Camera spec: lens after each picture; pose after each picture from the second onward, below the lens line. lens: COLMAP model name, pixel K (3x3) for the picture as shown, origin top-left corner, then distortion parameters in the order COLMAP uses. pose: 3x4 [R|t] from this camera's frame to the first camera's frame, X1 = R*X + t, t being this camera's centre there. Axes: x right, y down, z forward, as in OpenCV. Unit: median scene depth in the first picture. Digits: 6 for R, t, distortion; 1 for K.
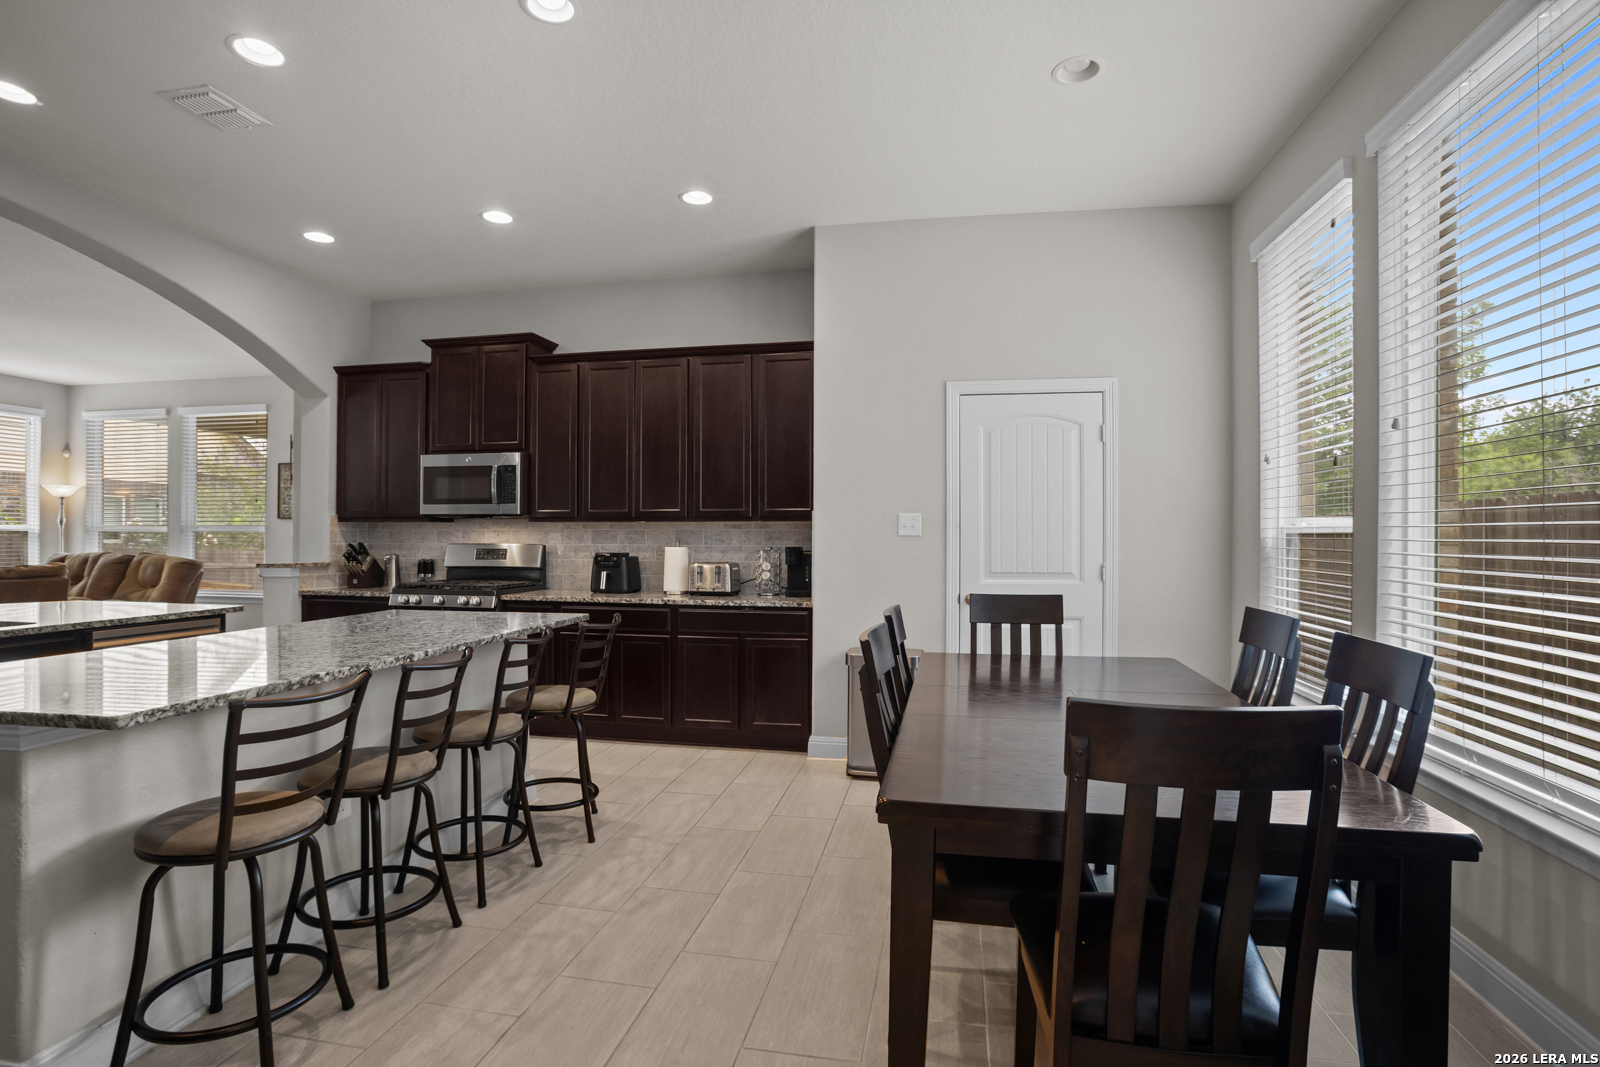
lens RADIAL K [[777.7, 0, 809.0], [0, 777.7, 534.5], [0, 0, 1]] dist [-0.081973, 0.036116]
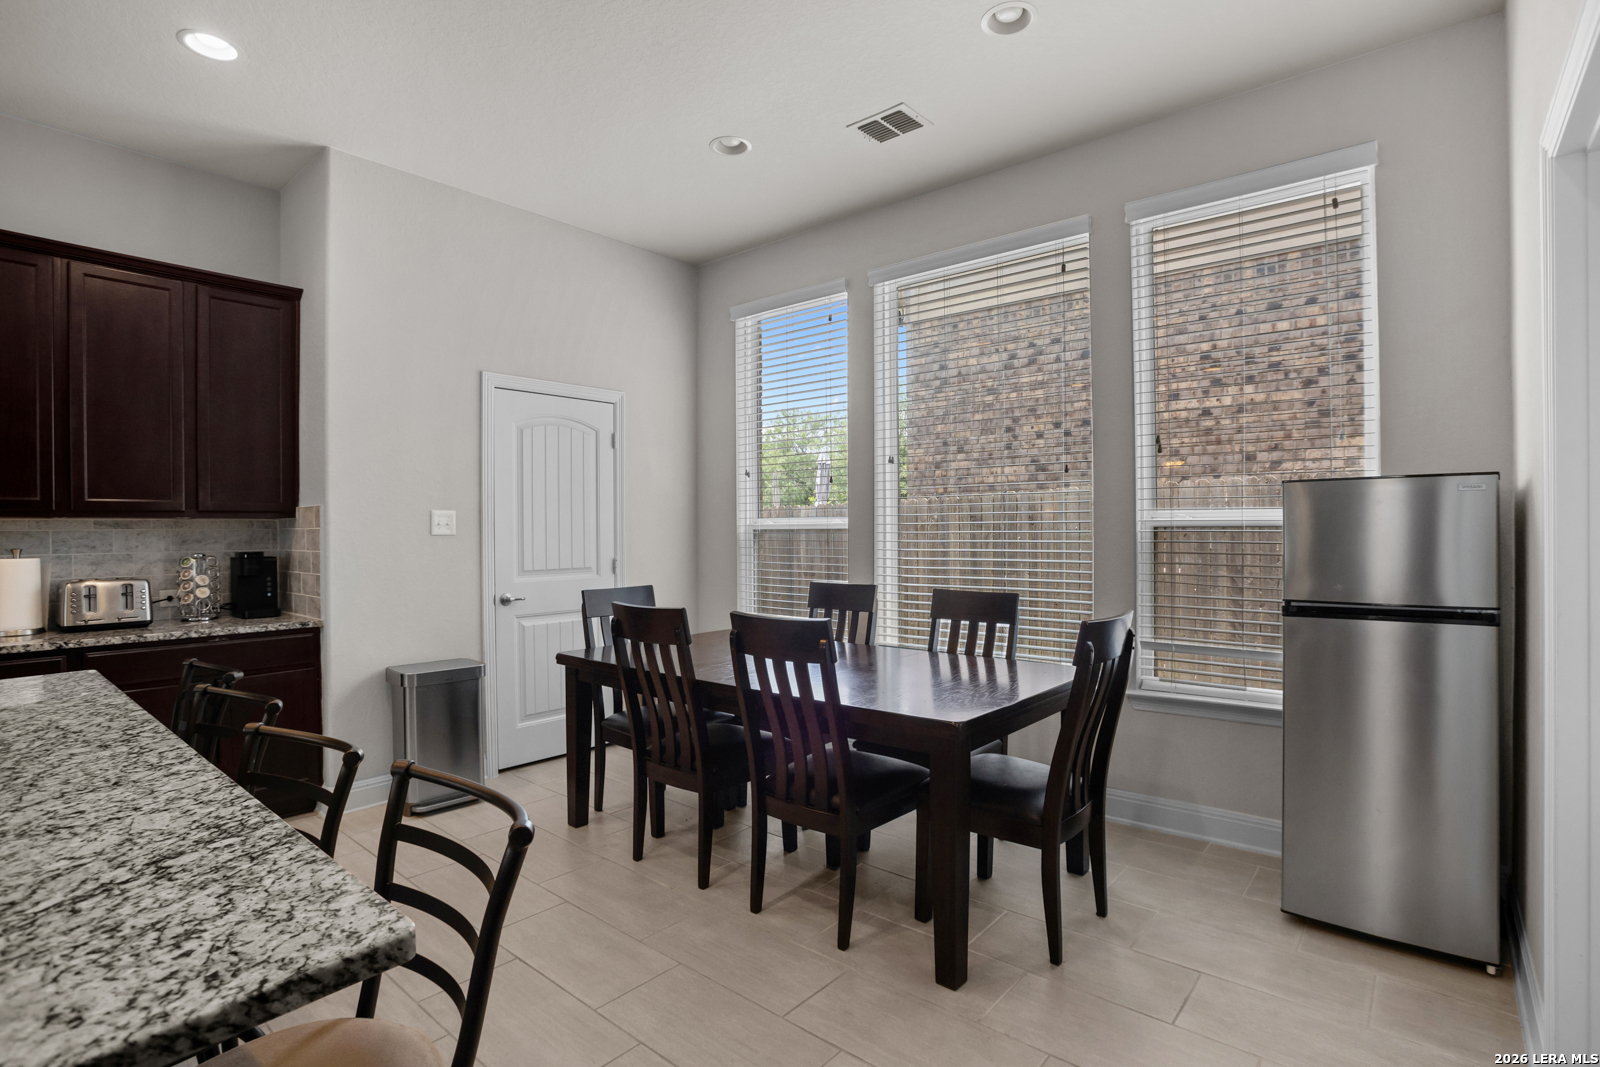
lens RADIAL K [[777.7, 0, 809.0], [0, 777.7, 534.5], [0, 0, 1]] dist [-0.081973, 0.036116]
pose [[0.494187, -0.011050, 0.869285, -0.359538], [0.009643, 0.999927, 0.007228, -0.000855], [-0.869302, 0.004810, 0.494258, 0.161572]]
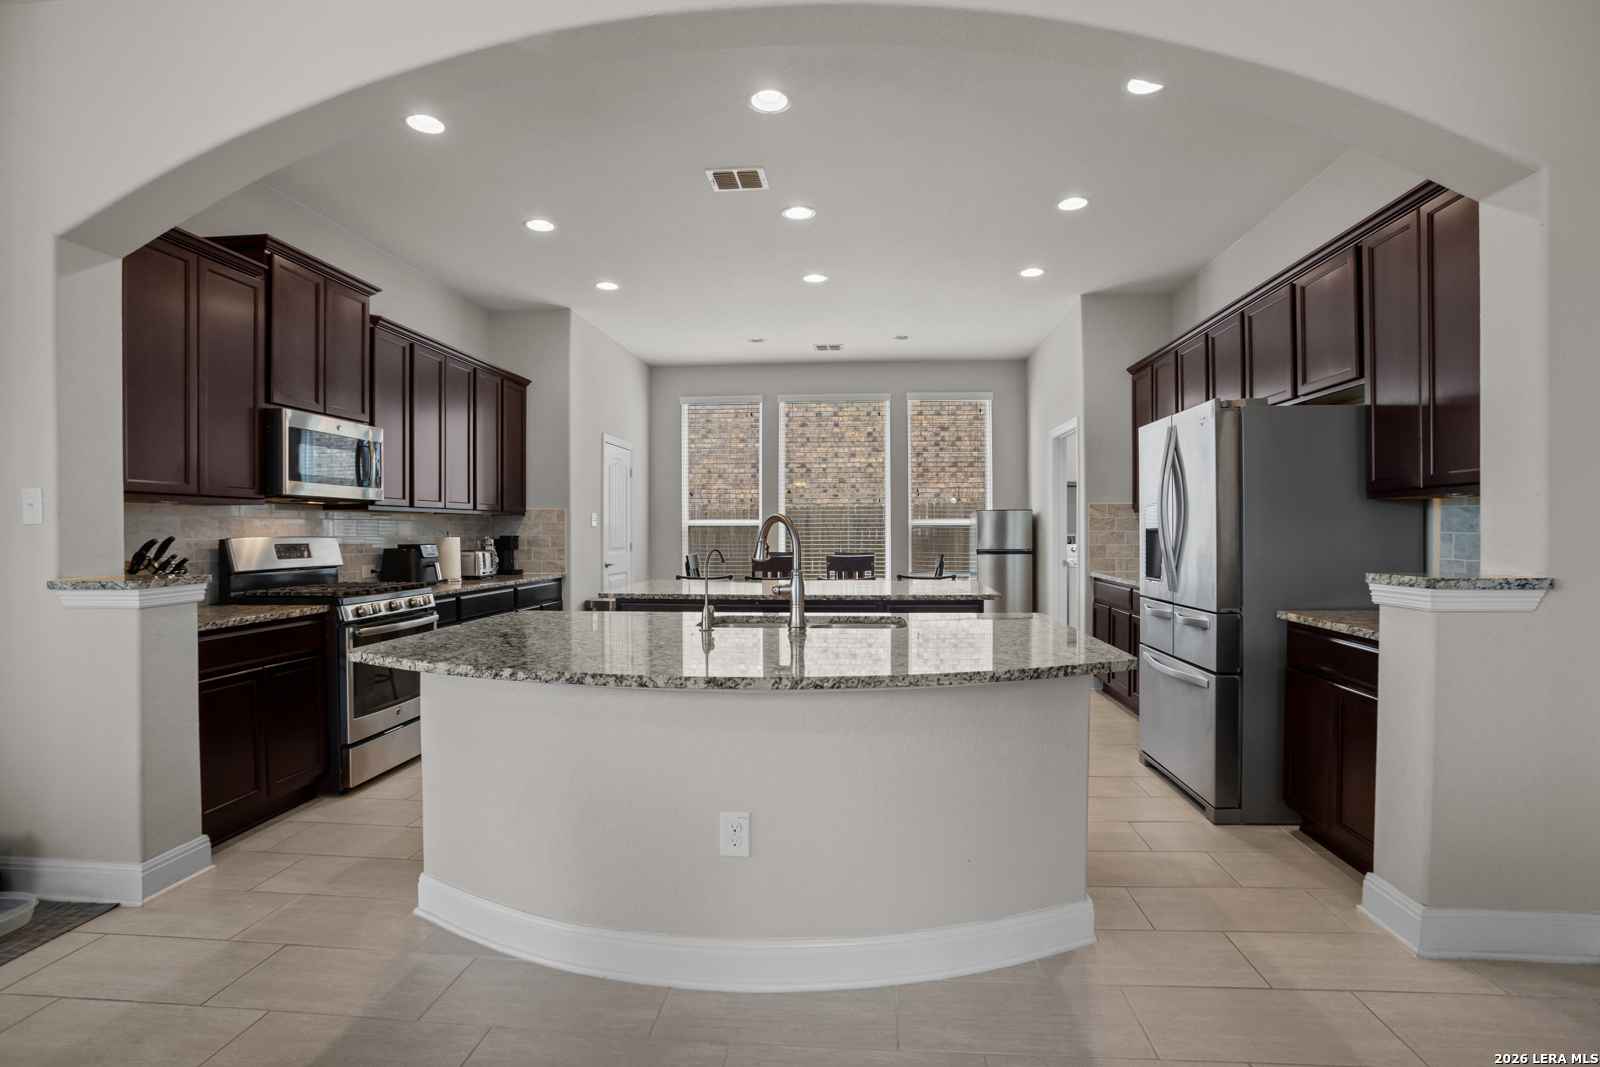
lens RADIAL K [[777.7, 0, 809.0], [0, 777.7, 534.5], [0, 0, 1]] dist [-0.081973, 0.036116]
pose [[-0.094553, -0.006931, 0.995496, -1.226466], [0.002577, 0.999971, 0.007207, 0.006118], [-0.995517, 0.003247, -0.094532, 0.593077]]
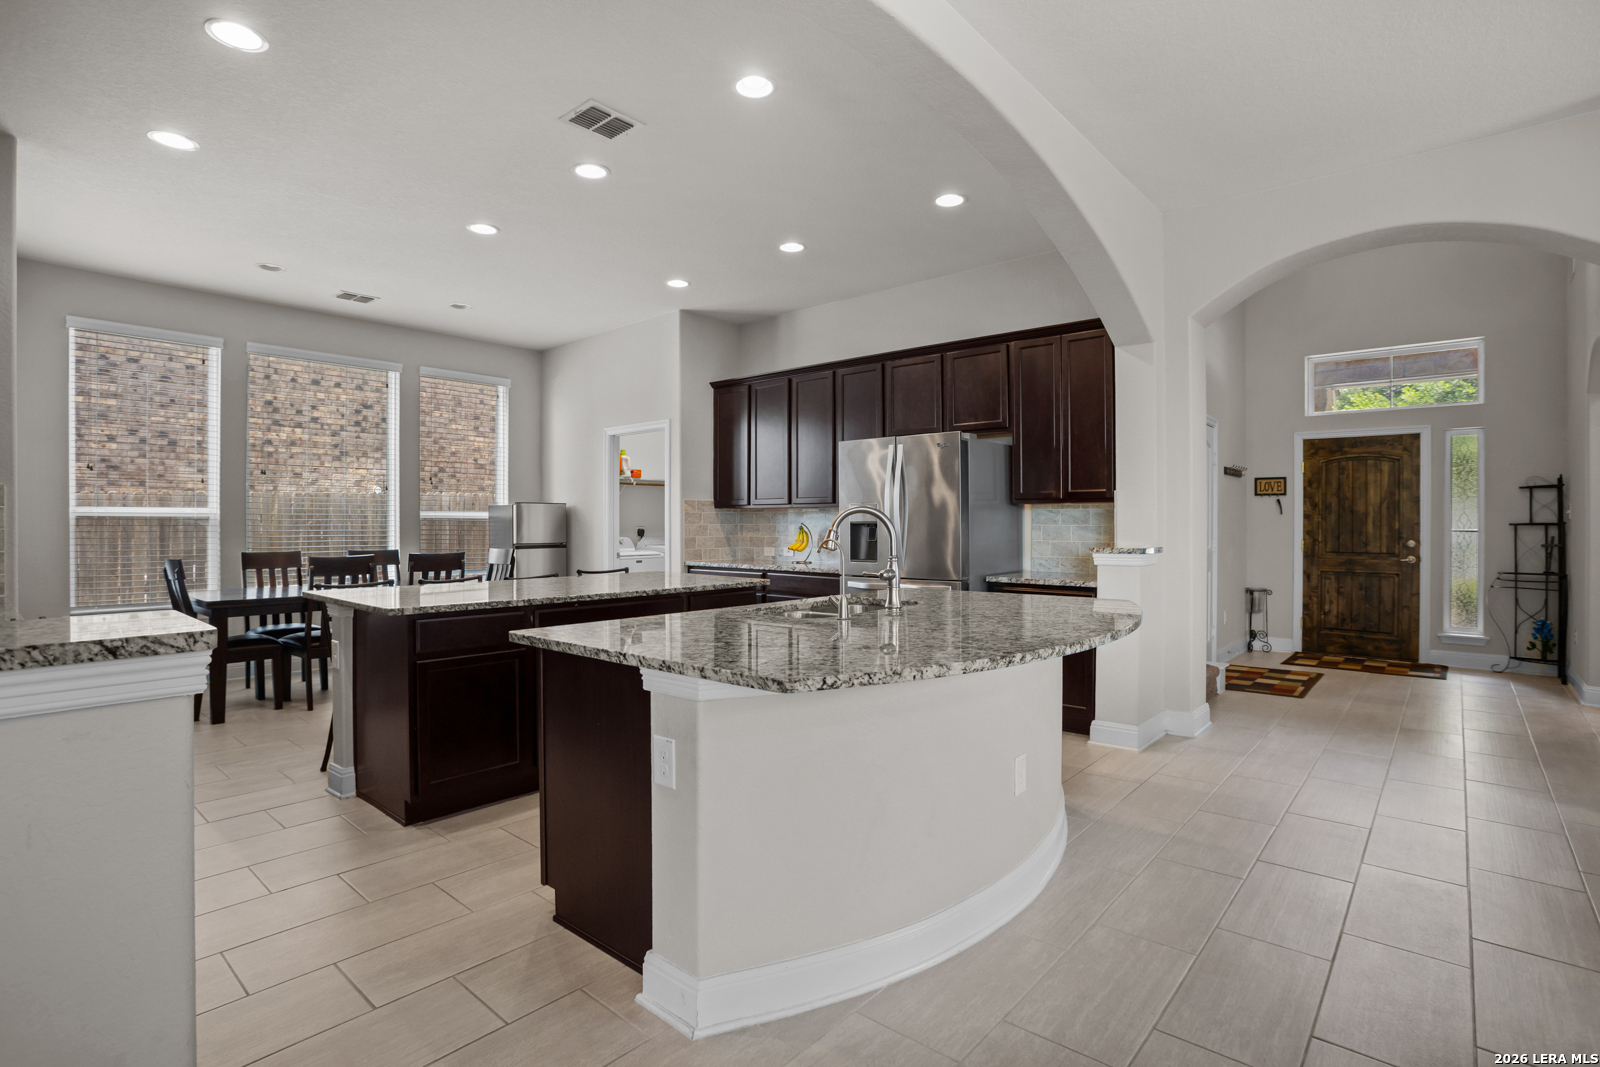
lens RADIAL K [[780.6, 0, 810.9], [0, 780.6, 525.3], [0, 0, 1]] dist [-0.072607, 0.030419]
pose [[-0.861899, -0.001733, 0.507077, -0.960120], [-0.000658, 0.999997, 0.002300, 0.008875], [-0.507079, 0.001649, -0.861898, 1.067148]]
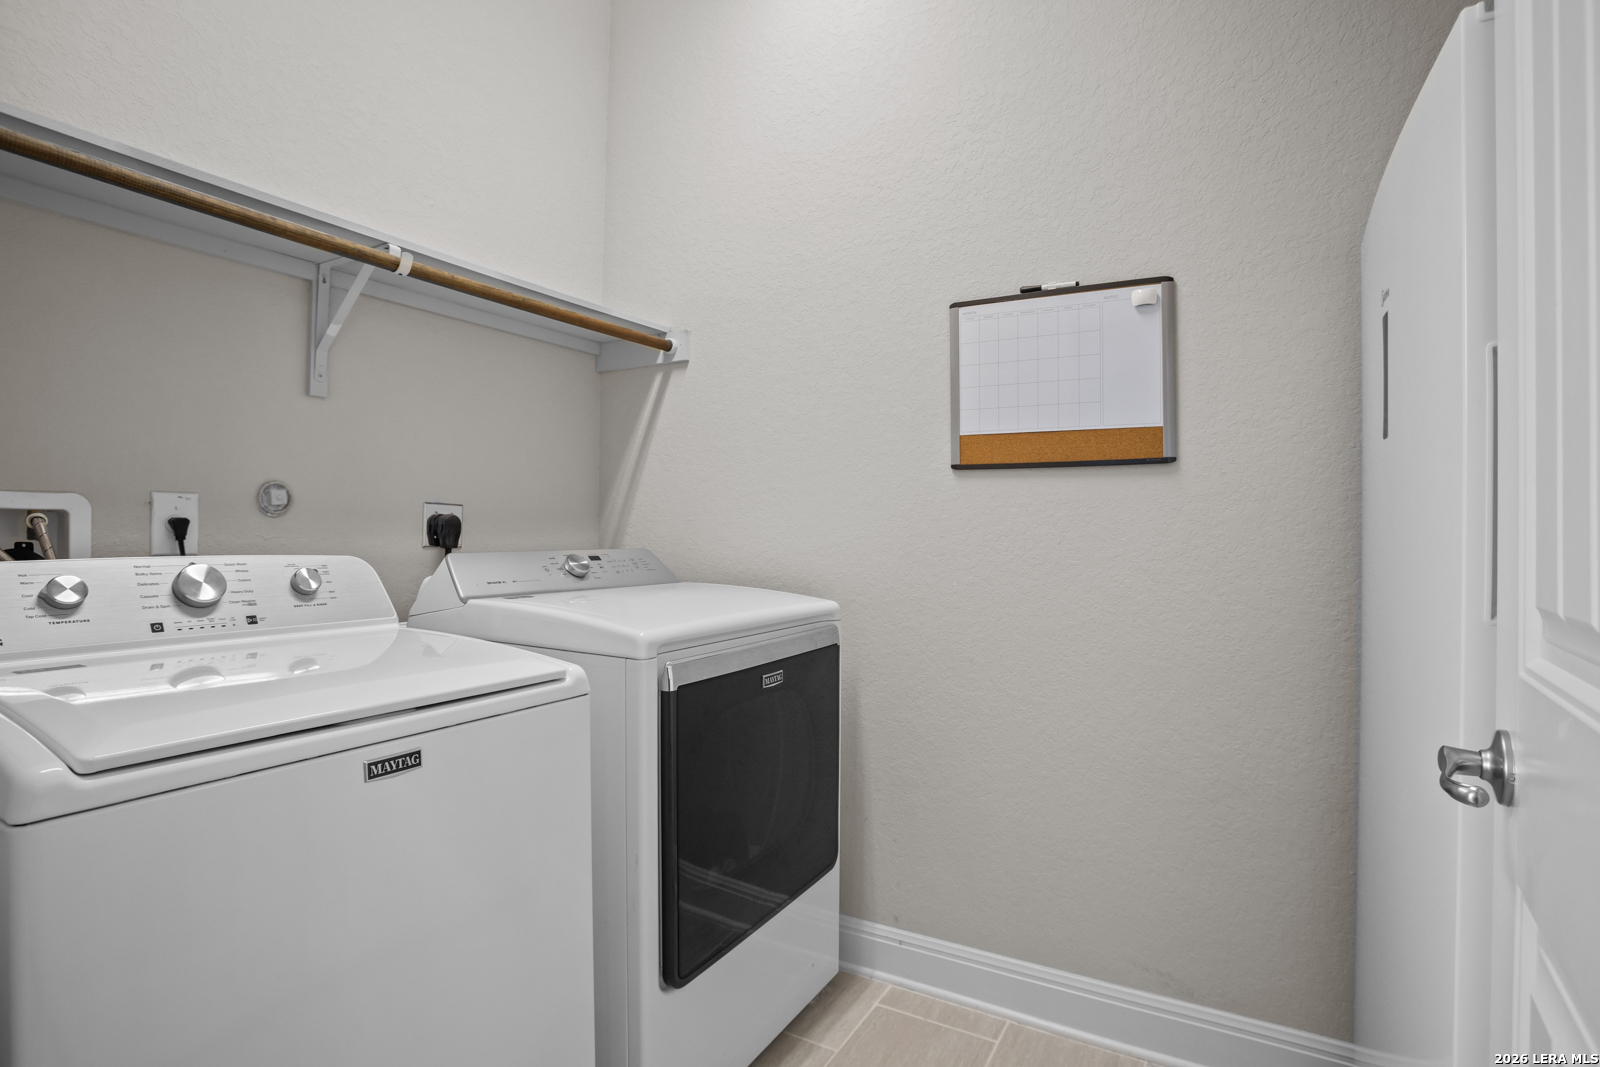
lens RADIAL K [[773.7, 0, 809.3], [0, 773.7, 531.5], [0, 0, 1]] dist [-0.052114, 0.028089]
pose [[-0.941246, -0.007940, 0.337628, -0.060420], [-0.006623, 0.999965, 0.005050, 0.026400], [-0.337657, 0.002517, -0.941266, 0.069921]]
